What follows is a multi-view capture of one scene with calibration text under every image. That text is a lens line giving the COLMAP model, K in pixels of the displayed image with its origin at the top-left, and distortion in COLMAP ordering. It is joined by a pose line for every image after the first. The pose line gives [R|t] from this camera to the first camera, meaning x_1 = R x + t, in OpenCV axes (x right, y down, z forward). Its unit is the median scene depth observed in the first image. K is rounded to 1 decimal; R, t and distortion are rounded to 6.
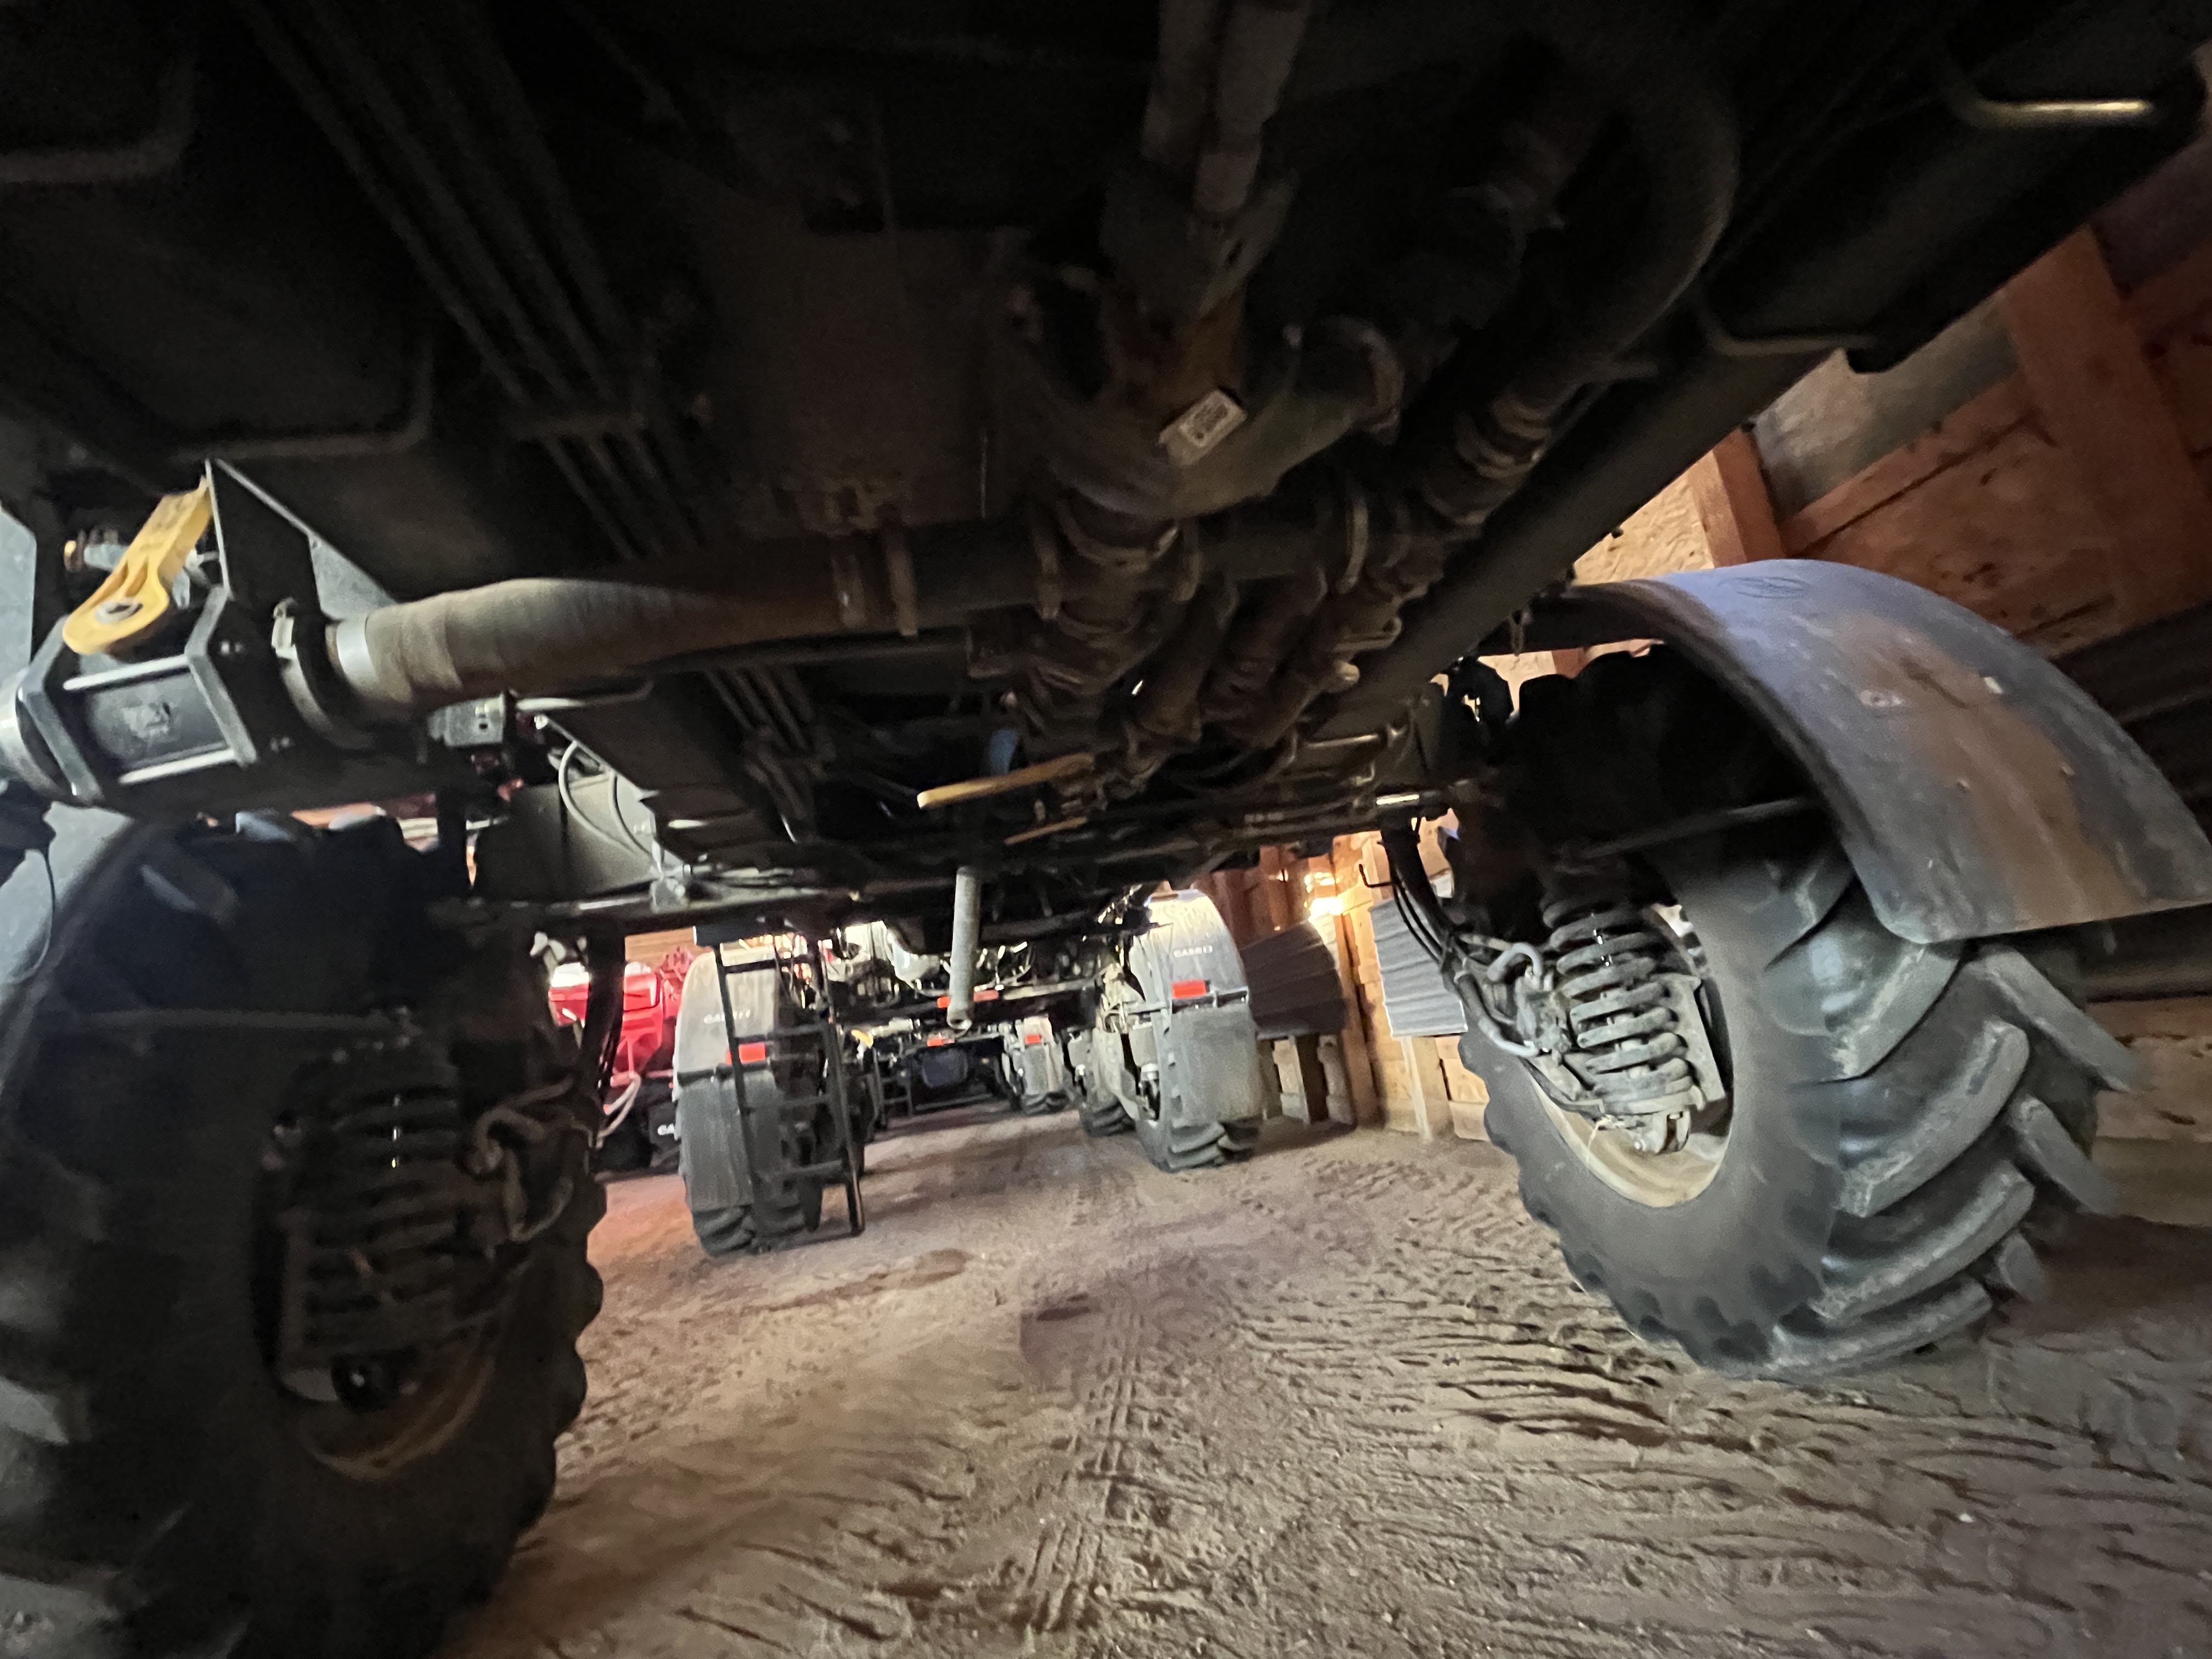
lens RADIAL K [[1011.0, 0, 1103.1], [0, 1011.0, 818.2], [0, 0, 1]] dist [-0.002131, -0.000588]
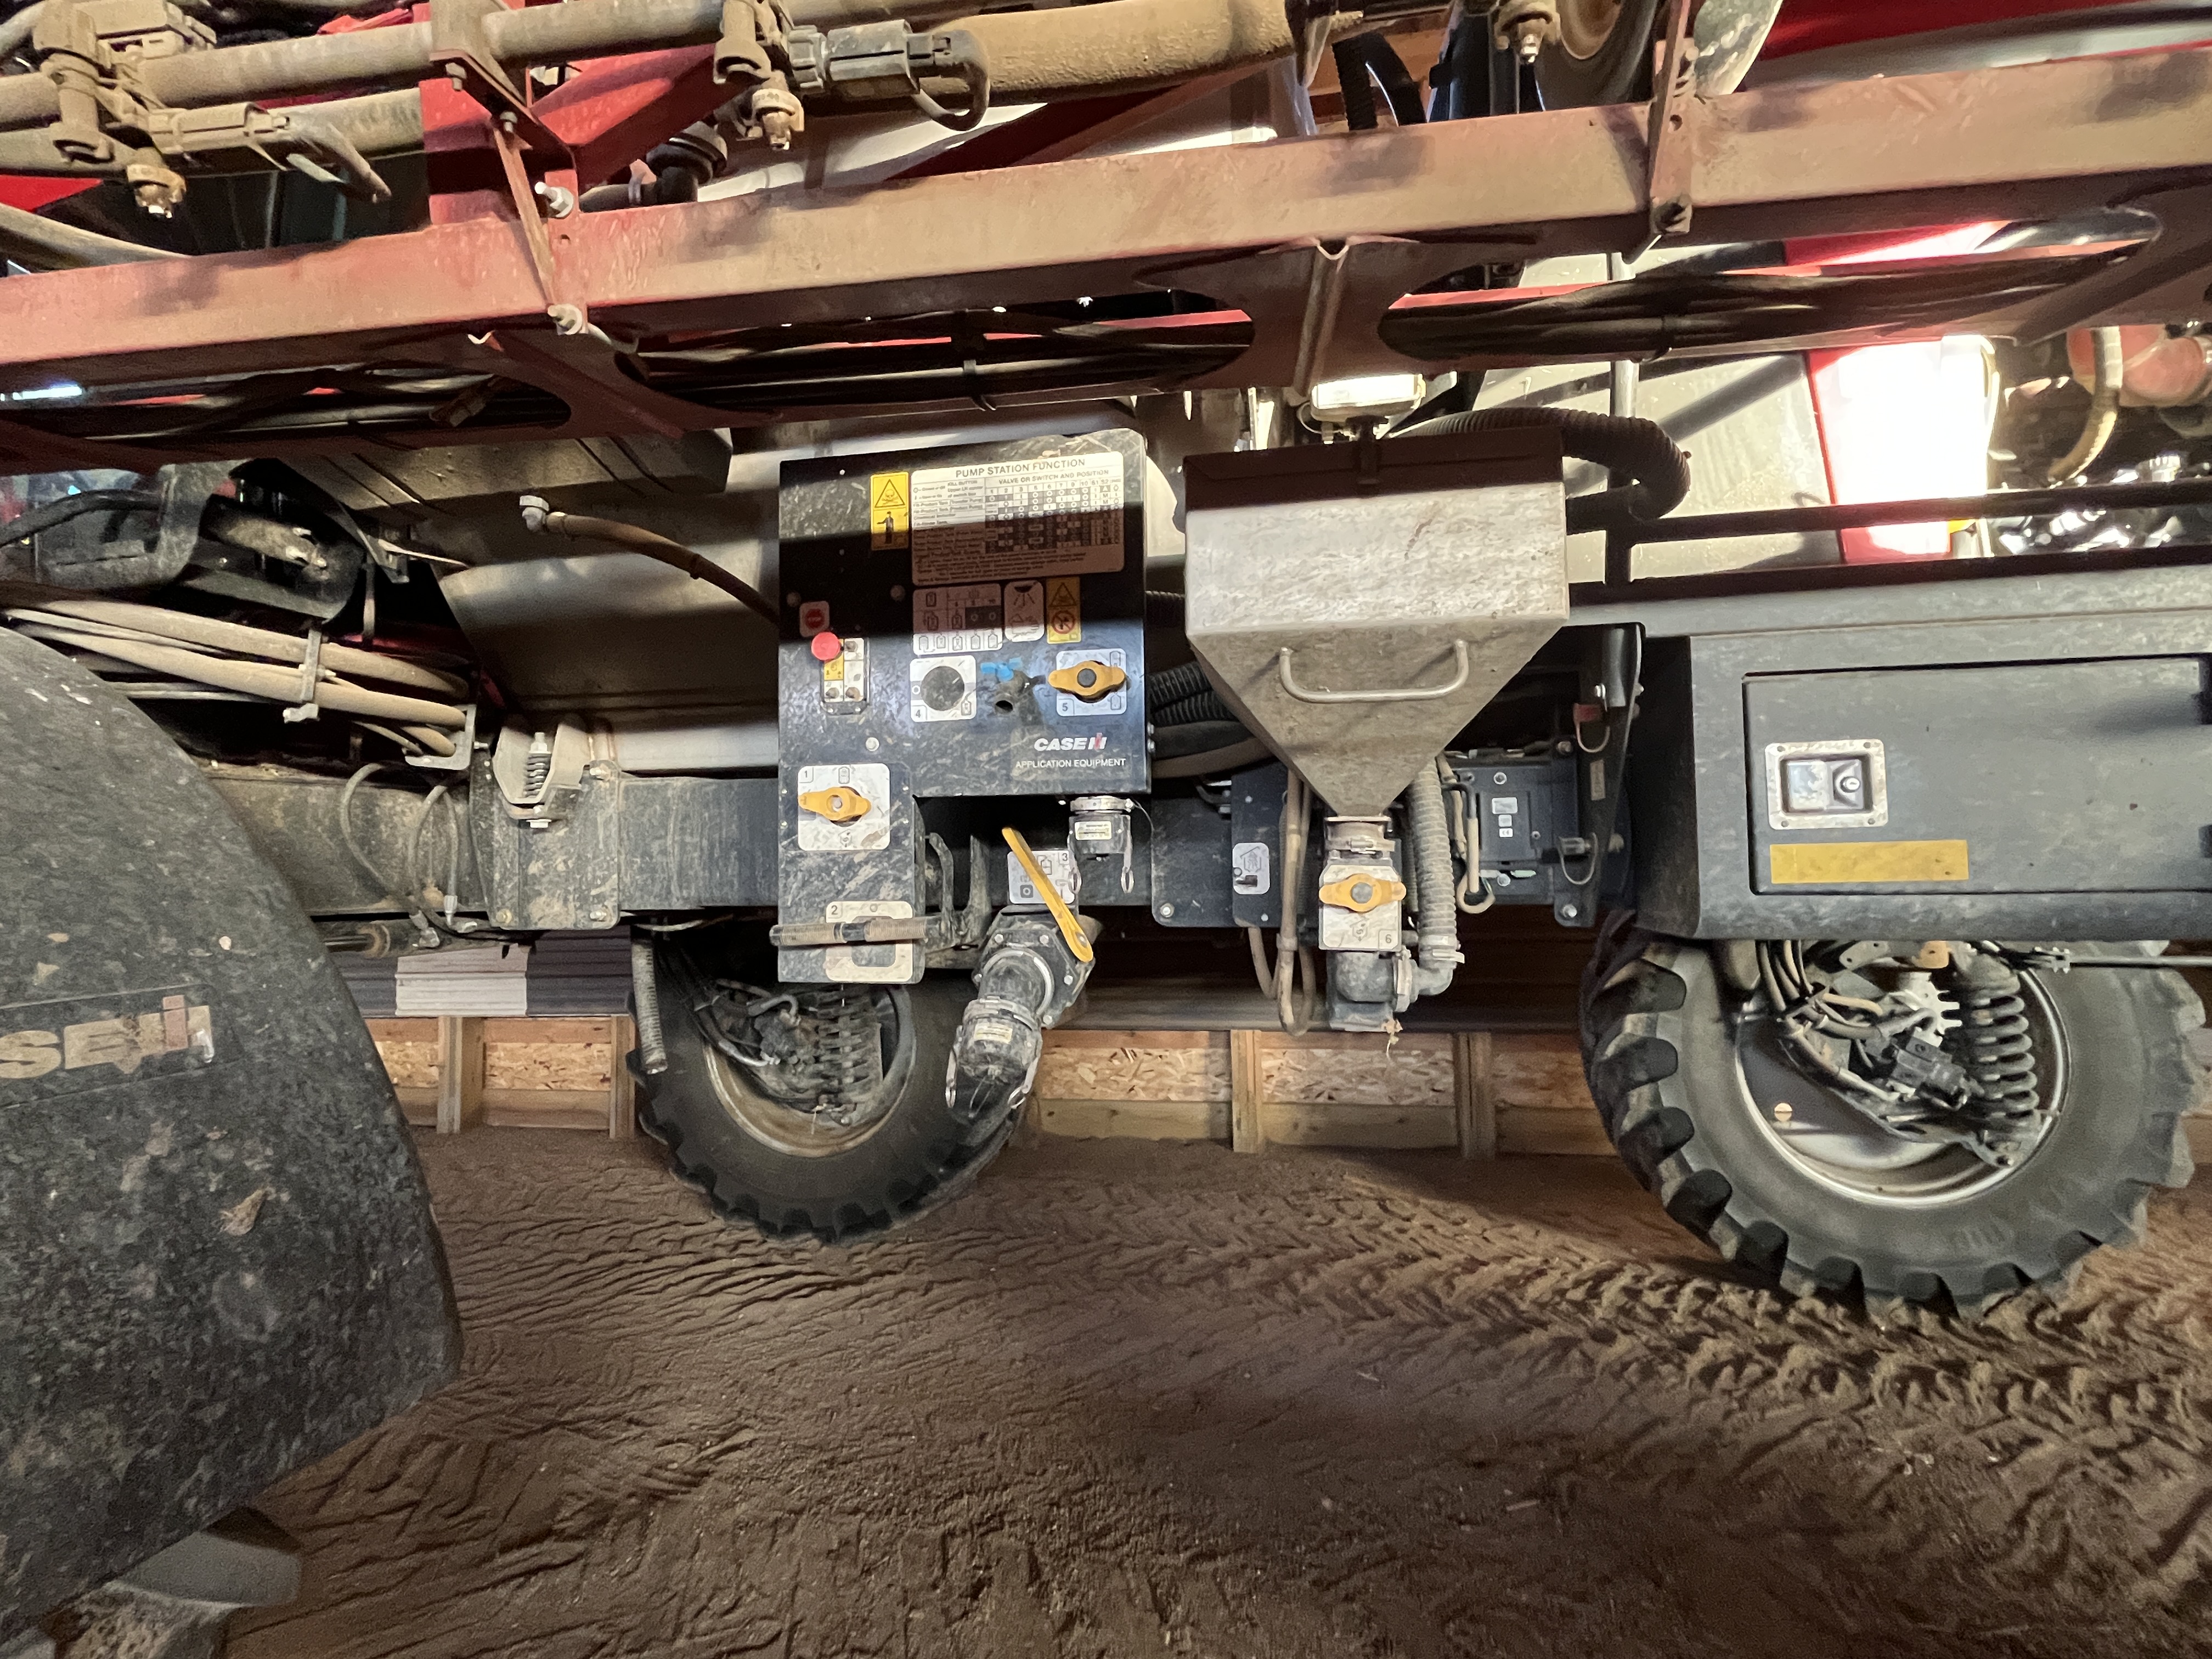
lens RADIAL K [[1011.0, 0, 1108.0], [0, 1011.0, 821.1], [0, 0, 1]] dist [-0.002131, -0.000588]
pose [[0.316063, 0.192768, 0.928948, -0.899209], [-0.237988, 0.963944, -0.119058, -0.061156], [-0.918404, -0.183448, 0.350543, 0.070571]]
